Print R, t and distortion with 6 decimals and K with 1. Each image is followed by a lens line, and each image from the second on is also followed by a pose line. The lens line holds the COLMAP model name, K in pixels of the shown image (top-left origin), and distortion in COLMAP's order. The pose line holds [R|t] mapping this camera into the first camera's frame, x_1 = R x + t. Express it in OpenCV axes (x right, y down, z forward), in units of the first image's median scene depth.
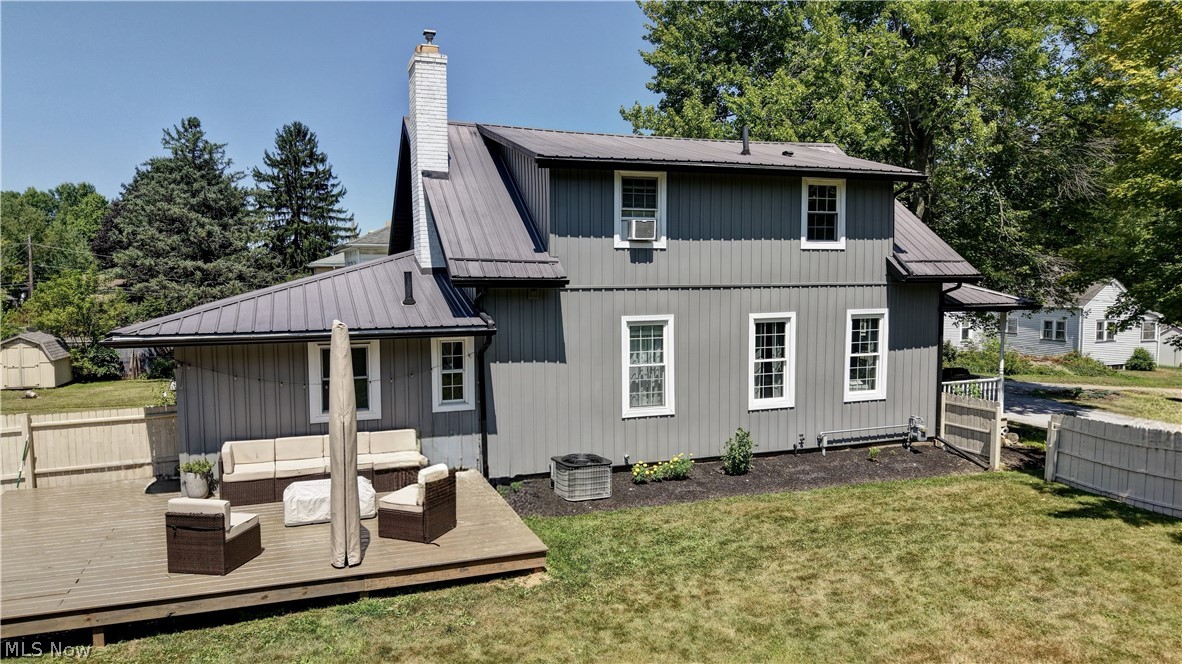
lens RADIAL K [[792.1, 0, 584.8], [0, 792.1, 329.0], [0, 0, 1]] dist [0.010086, -0.008016]
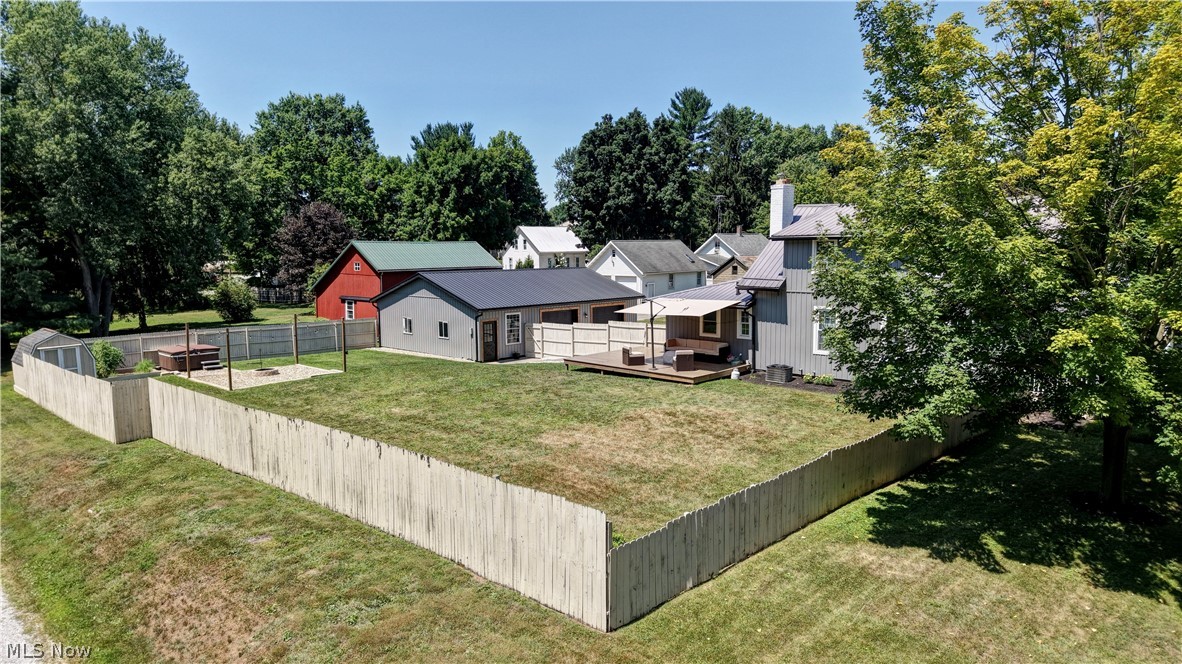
lens RADIAL K [[792.1, 0, 590.5], [0, 792.1, 361.1], [0, 0, 1]] dist [0.010086, -0.008016]
pose [[0.448371, 0.136074, -0.883429, 1.677439], [-0.055824, 0.990678, 0.124260, -0.101359], [0.892103, -0.006398, 0.451787, -0.513969]]
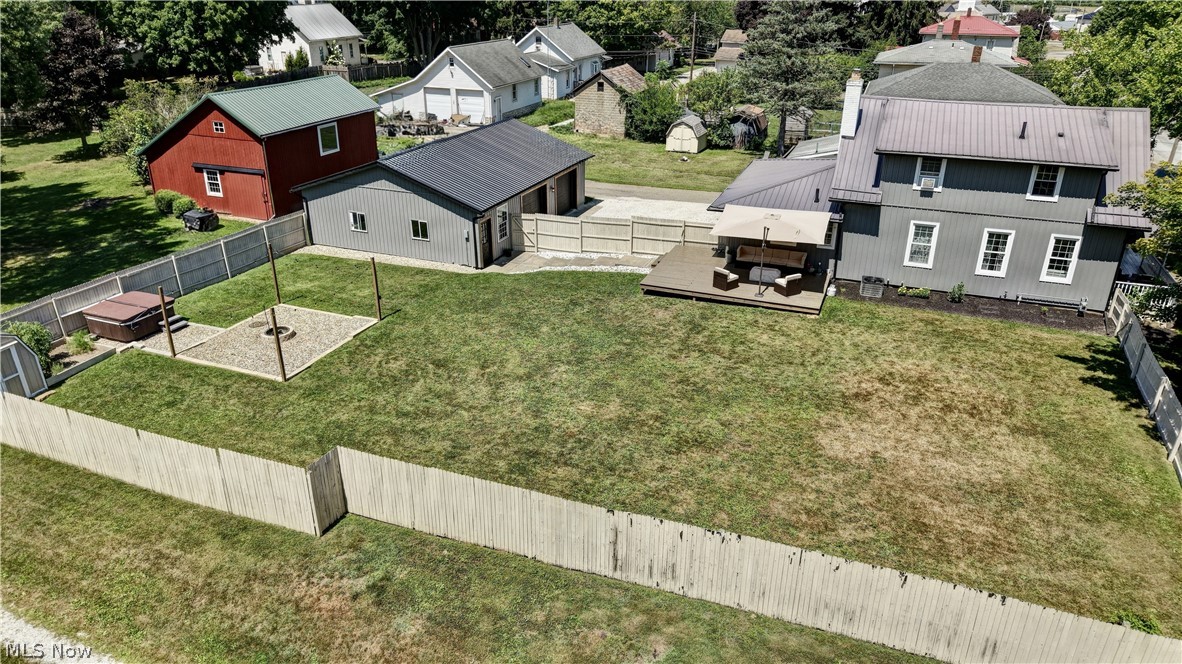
lens RADIAL K [[792.1, 0, 581.7], [0, 792.1, 359.8], [0, 0, 1]] dist [0.010086, -0.008016]
pose [[0.742024, 0.299658, -0.599671, 0.785403], [-0.048701, 0.916265, 0.397600, -0.481050], [0.668602, -0.265824, 0.694485, -1.207278]]
